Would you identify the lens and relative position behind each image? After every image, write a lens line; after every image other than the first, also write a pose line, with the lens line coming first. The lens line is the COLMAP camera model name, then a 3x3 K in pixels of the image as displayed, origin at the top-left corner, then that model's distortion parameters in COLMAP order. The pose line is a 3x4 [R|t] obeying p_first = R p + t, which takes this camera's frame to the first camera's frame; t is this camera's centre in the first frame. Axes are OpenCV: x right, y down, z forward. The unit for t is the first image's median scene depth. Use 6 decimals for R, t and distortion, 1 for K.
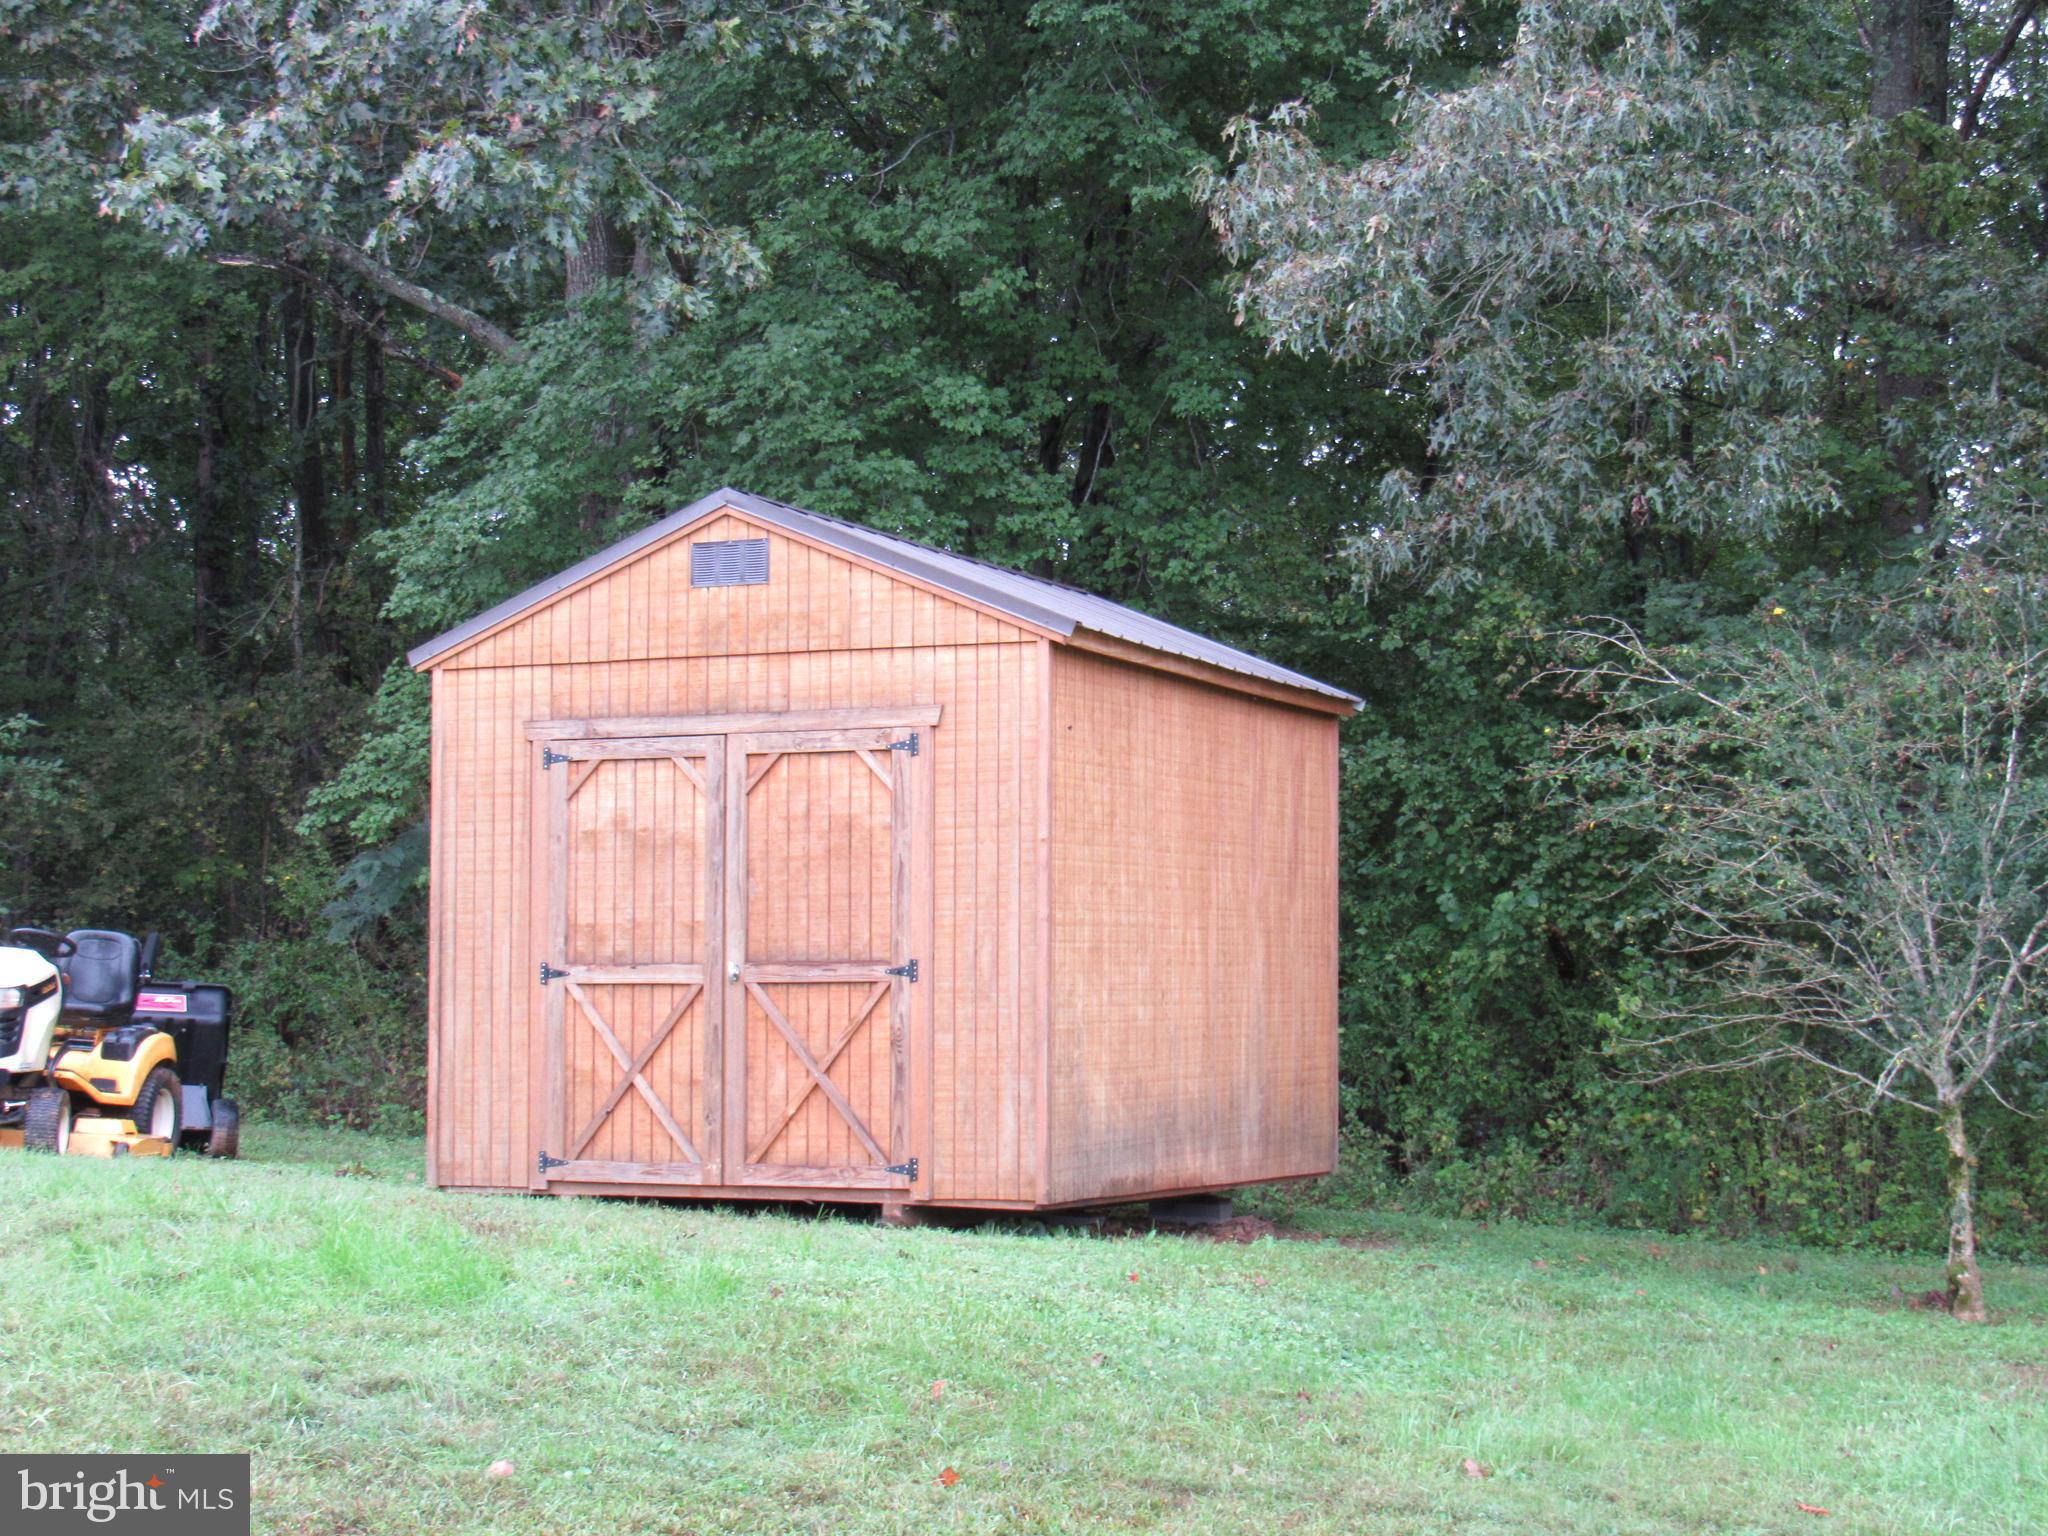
lens RADIAL K [[3439.8, 0, 1023.0], [0, 3439.8, 768.5], [0, 0, 1]] dist [0.062759, 0.000000]
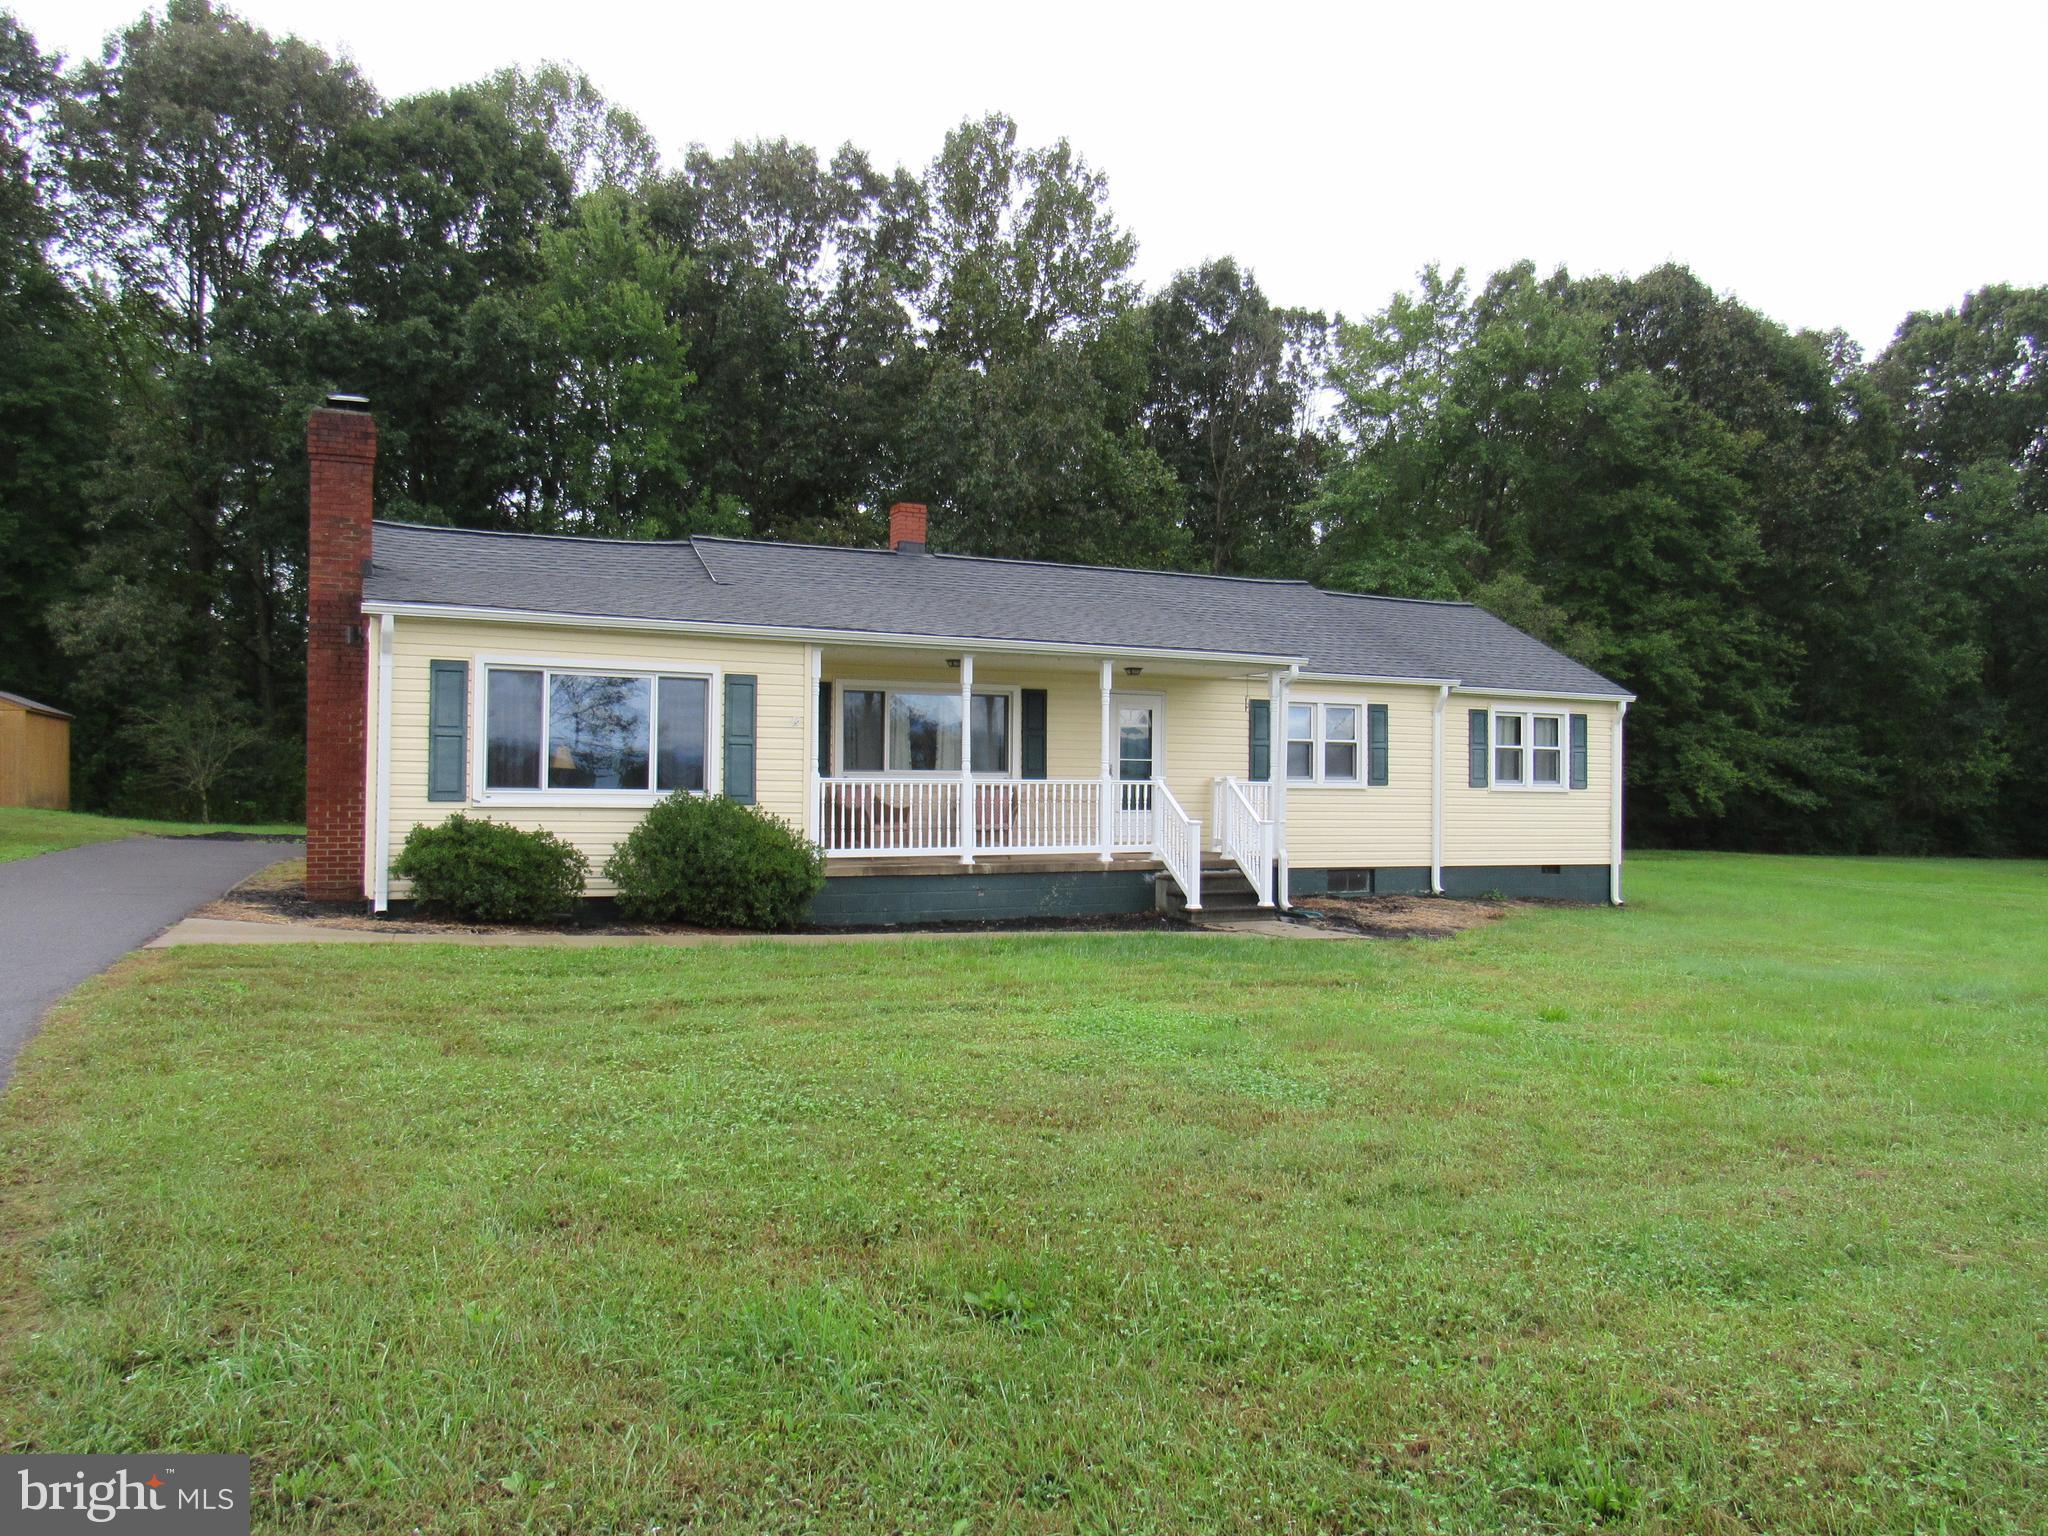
lens RADIAL K [[1465.3, 0, 1022.1], [0, 1465.3, 764.7], [0, 0, 1]] dist [-0.030809, 0.013538]
pose [[0.706386, -0.008265, 0.707778, -0.452945], [-0.033714, 0.998404, 0.045306, -0.097295], [-0.707023, -0.055866, 0.704980, -1.571832]]
